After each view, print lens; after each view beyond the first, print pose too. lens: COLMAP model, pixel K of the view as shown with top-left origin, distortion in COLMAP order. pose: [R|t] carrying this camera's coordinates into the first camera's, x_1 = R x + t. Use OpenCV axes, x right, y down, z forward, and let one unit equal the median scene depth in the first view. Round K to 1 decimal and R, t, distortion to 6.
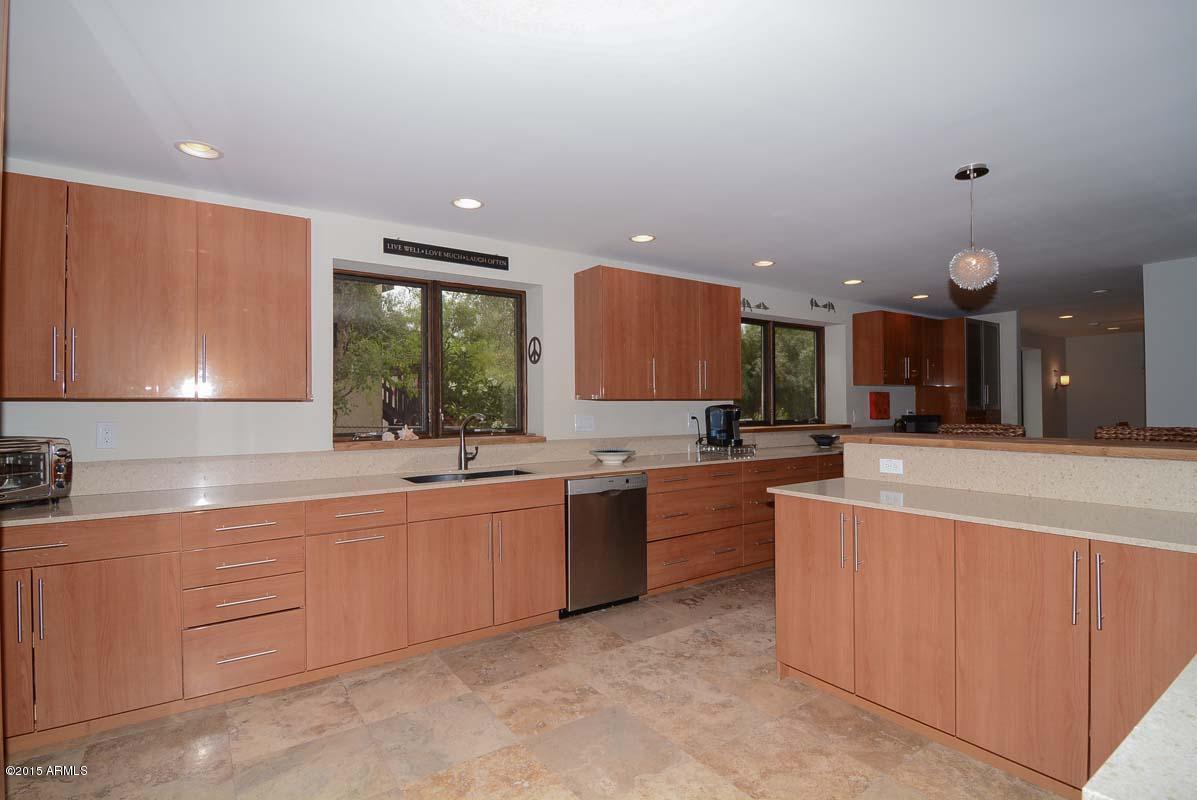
lens RADIAL K [[578.7, 0, 595.2], [0, 578.7, 399.5], [0, 0, 1]] dist [-0.017701, -0.001737]
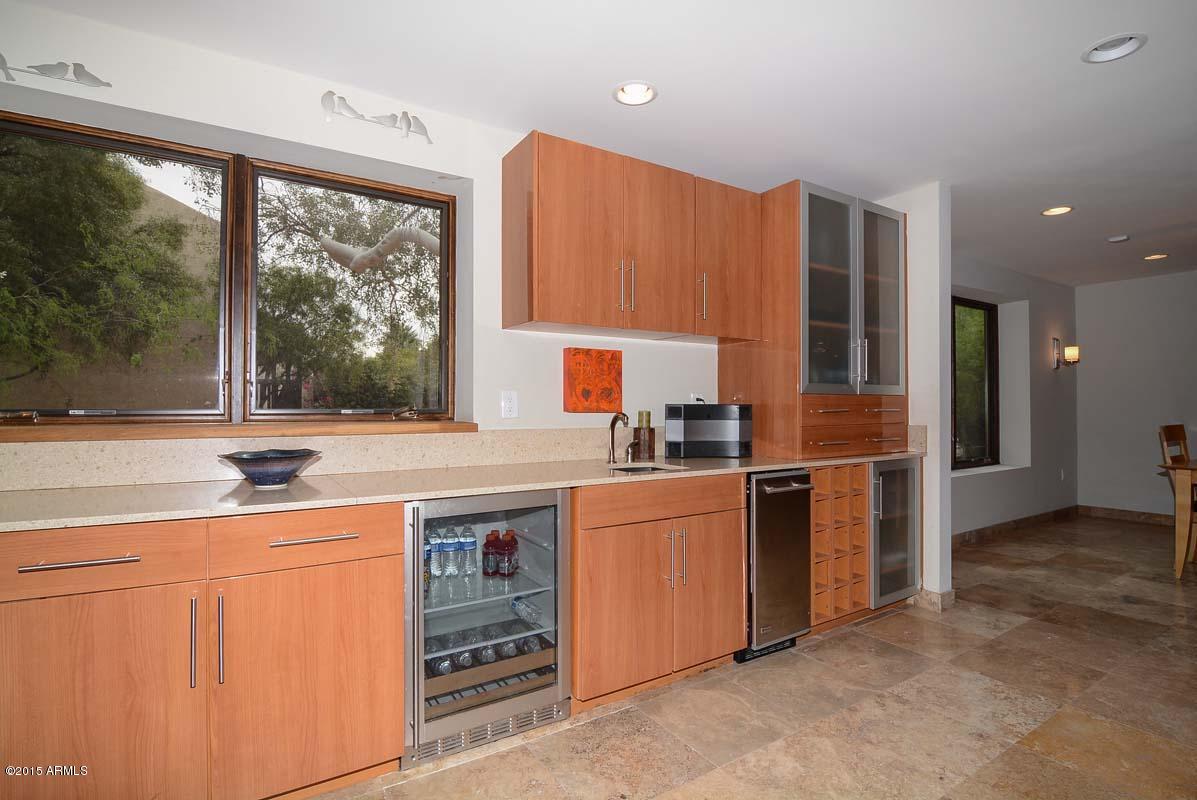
lens RADIAL K [[578.7, 0, 595.2], [0, 578.7, 399.5], [0, 0, 1]] dist [-0.017701, -0.001737]
pose [[0.999180, 0.005160, -0.040153, 0.514293], [-0.005430, 0.999963, -0.006608, 0.026406], [0.040117, 0.006821, 0.999172, 0.571363]]
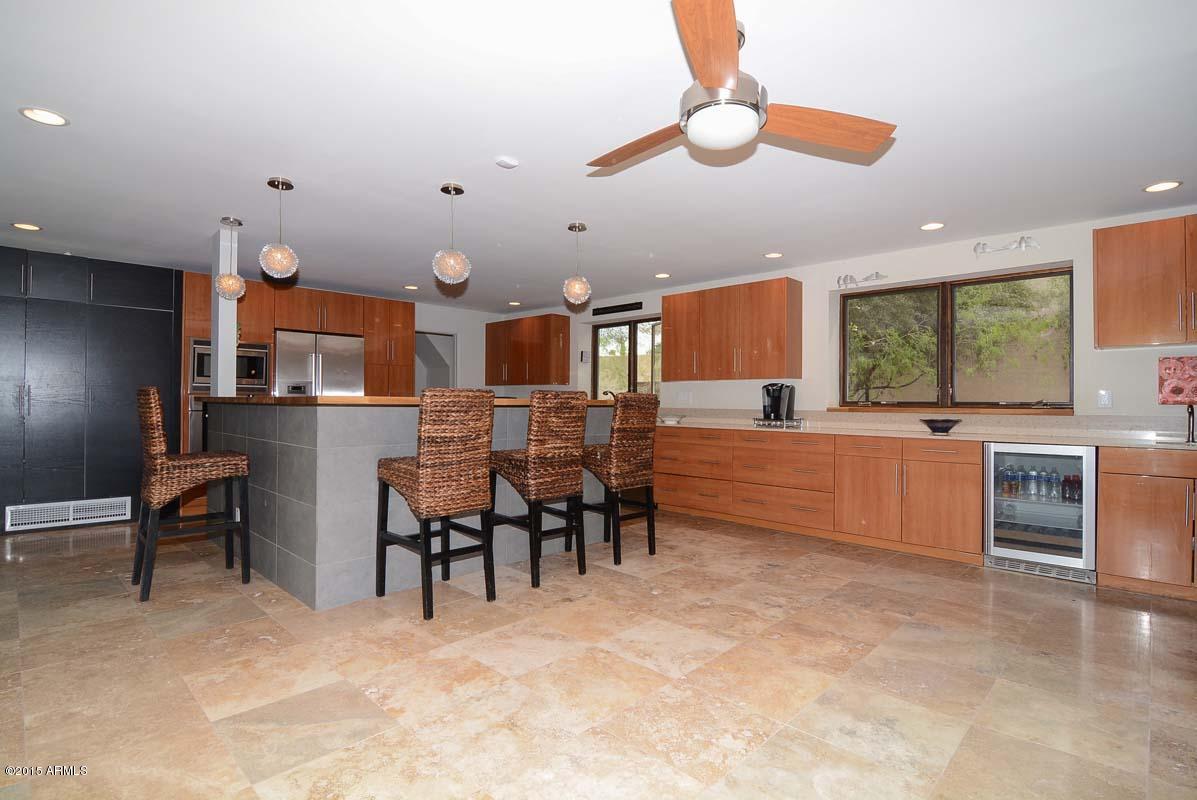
lens RADIAL K [[578.7, 0, 595.2], [0, 578.7, 399.5], [0, 0, 1]] dist [-0.017701, -0.001737]
pose [[0.194898, -0.000505, -0.980823, 0.927852], [-0.001673, 0.999998, -0.000847, 0.029592], [0.980822, 0.001806, 0.194897, 0.321119]]
